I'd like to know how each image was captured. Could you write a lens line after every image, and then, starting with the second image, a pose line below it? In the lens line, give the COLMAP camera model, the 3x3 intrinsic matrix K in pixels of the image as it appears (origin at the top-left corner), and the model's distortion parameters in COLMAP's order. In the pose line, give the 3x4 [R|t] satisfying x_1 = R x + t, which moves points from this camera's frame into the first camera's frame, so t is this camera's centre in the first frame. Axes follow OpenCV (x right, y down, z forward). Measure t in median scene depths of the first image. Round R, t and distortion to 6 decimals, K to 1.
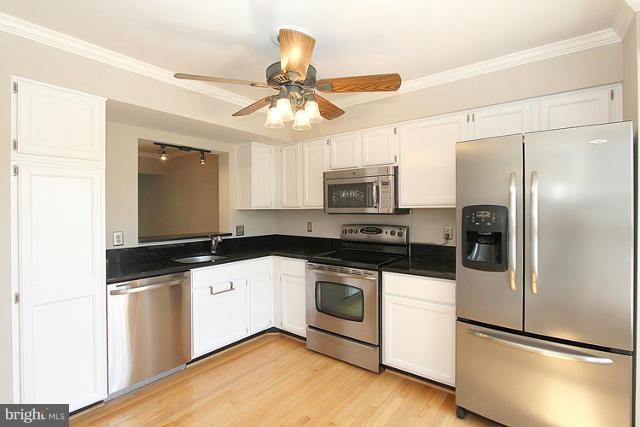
lens RADIAL K [[310.3, 0, 329.3], [0, 310.3, 212.5], [0, 0, 1]] dist [-0.000973, 0.002208]
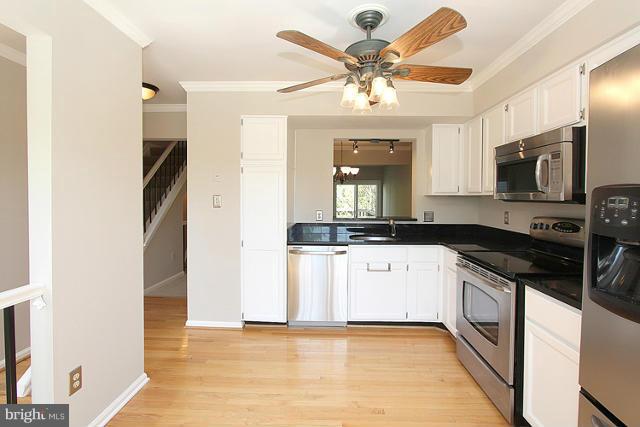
lens RADIAL K [[310.3, 0, 334.8], [0, 310.3, 206.2], [0, 0, 1]] dist [-0.000973, 0.002208]
pose [[0.602530, 0.034435, -0.797353, 0.421391], [-0.019540, 0.999406, 0.028396, 0.004146], [0.797857, -0.001528, 0.602844, 0.225933]]
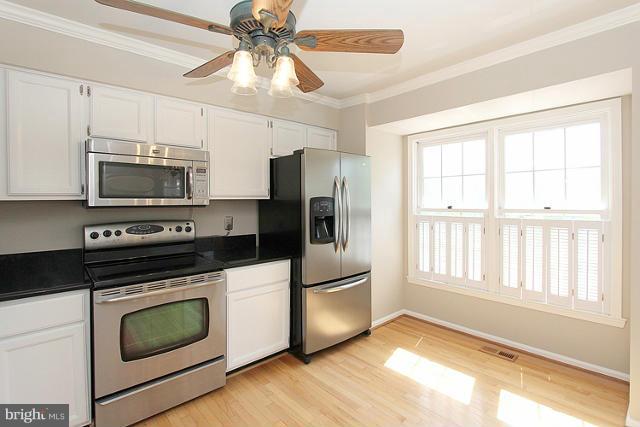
lens RADIAL K [[310.3, 0, 325.2], [0, 310.3, 203.6], [0, 0, 1]] dist [-0.000973, 0.002208]
pose [[0.190988, -0.006692, 0.981570, -0.595584], [0.015211, 0.999877, 0.003857, 0.000120], [-0.981475, 0.014194, 0.191066, 0.494106]]
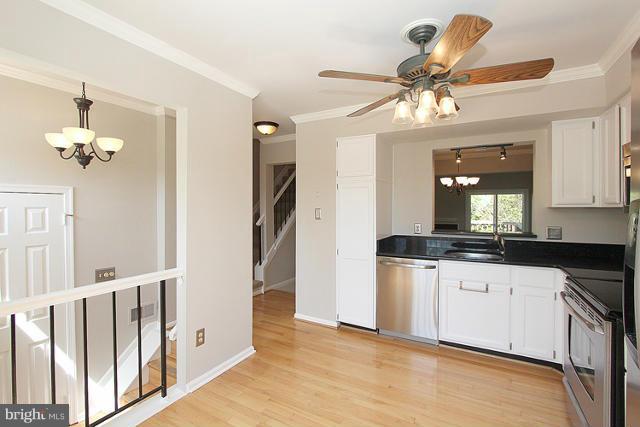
lens RADIAL K [[310.3, 0, 325.5], [0, 310.3, 211.2], [0, 0, 1]] dist [-0.000973, 0.002208]
pose [[0.160725, 0.017977, -0.986835, 0.551490], [-0.013024, 0.999786, 0.016092, -0.005270], [0.986913, 0.010267, 0.160925, 0.374788]]
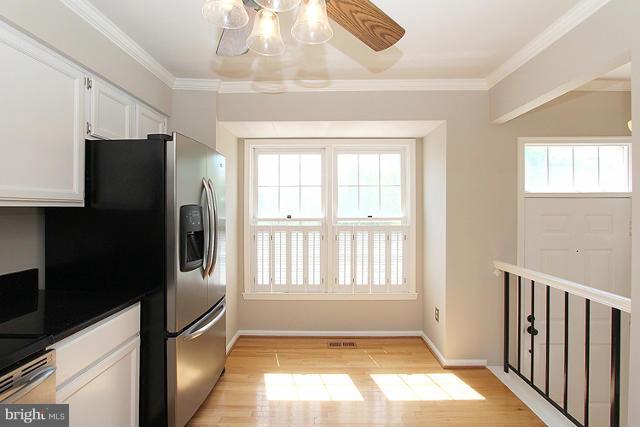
lens RADIAL K [[310.3, 0, 310.8], [0, 310.3, 210.5], [0, 0, 1]] dist [-0.000973, 0.002208]
pose [[-0.578321, 0.000088, 0.815809, -0.377721], [0.011315, 0.999905, 0.007913, -0.006546], [-0.815731, 0.013807, -0.578267, 0.870135]]
